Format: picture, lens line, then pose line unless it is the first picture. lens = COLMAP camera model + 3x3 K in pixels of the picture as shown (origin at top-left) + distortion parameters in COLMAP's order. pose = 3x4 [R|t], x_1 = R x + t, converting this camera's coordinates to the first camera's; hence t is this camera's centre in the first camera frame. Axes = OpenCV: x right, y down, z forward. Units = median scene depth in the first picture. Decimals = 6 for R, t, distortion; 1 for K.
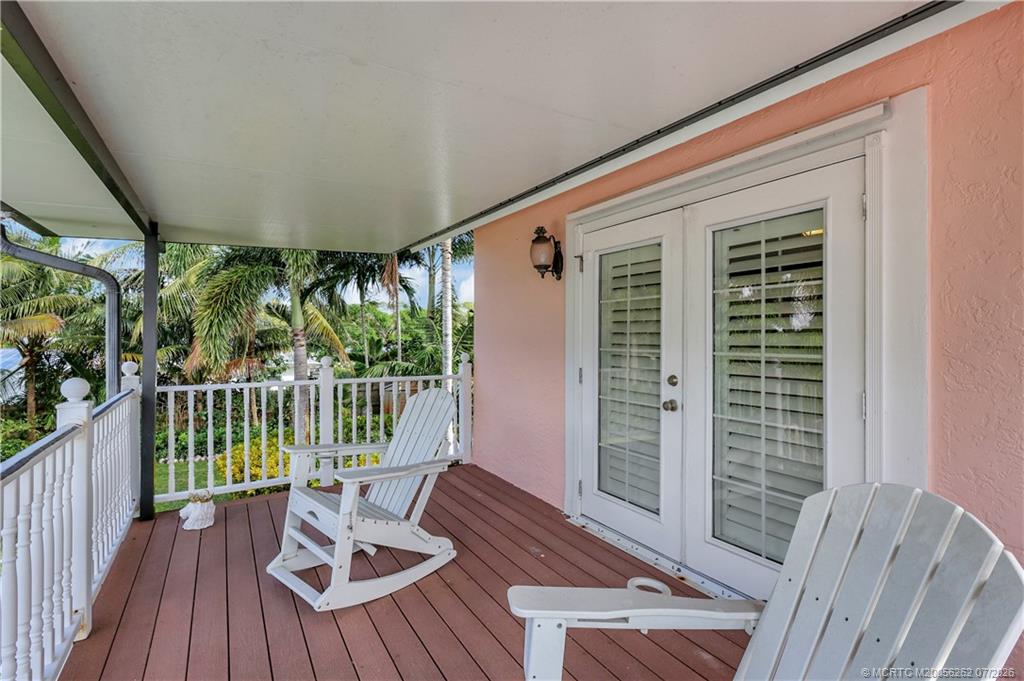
lens RADIAL K [[474.7, 0, 509.7], [0, 474.7, 334.1], [0, 0, 1]] dist [0.000869, 0.000336]
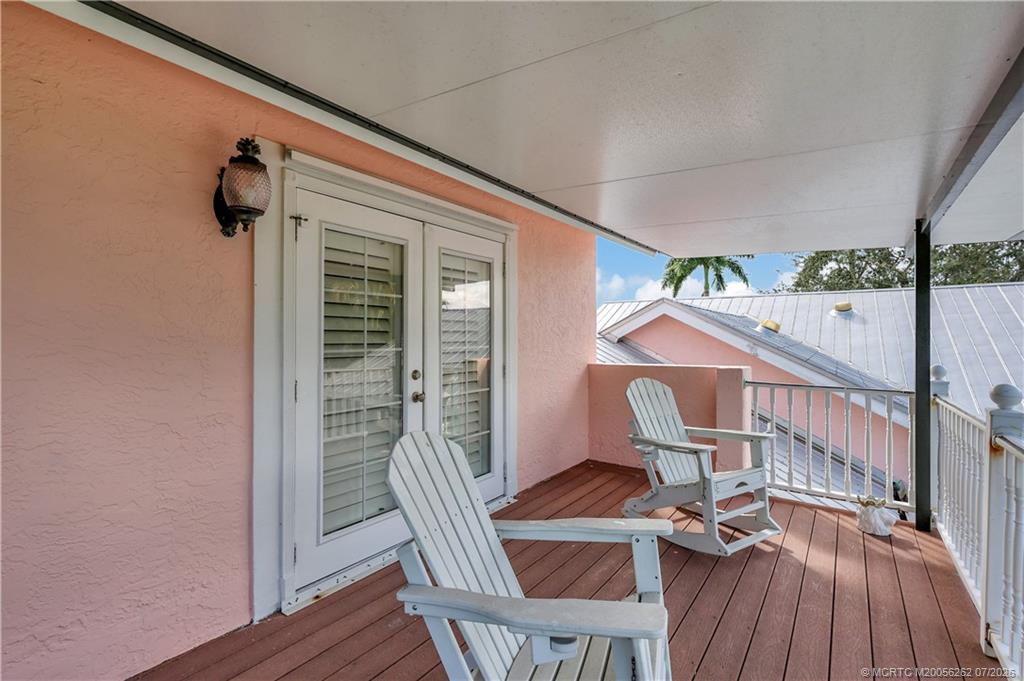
lens RADIAL K [[474.7, 0, 509.7], [0, 474.7, 334.1], [0, 0, 1]] dist [0.000869, 0.000336]
pose [[-0.392140, -0.001926, 0.919903, -0.728590], [-0.010051, 0.999947, -0.002190, 0.002371], [-0.919850, -0.010105, -0.392139, 1.182447]]
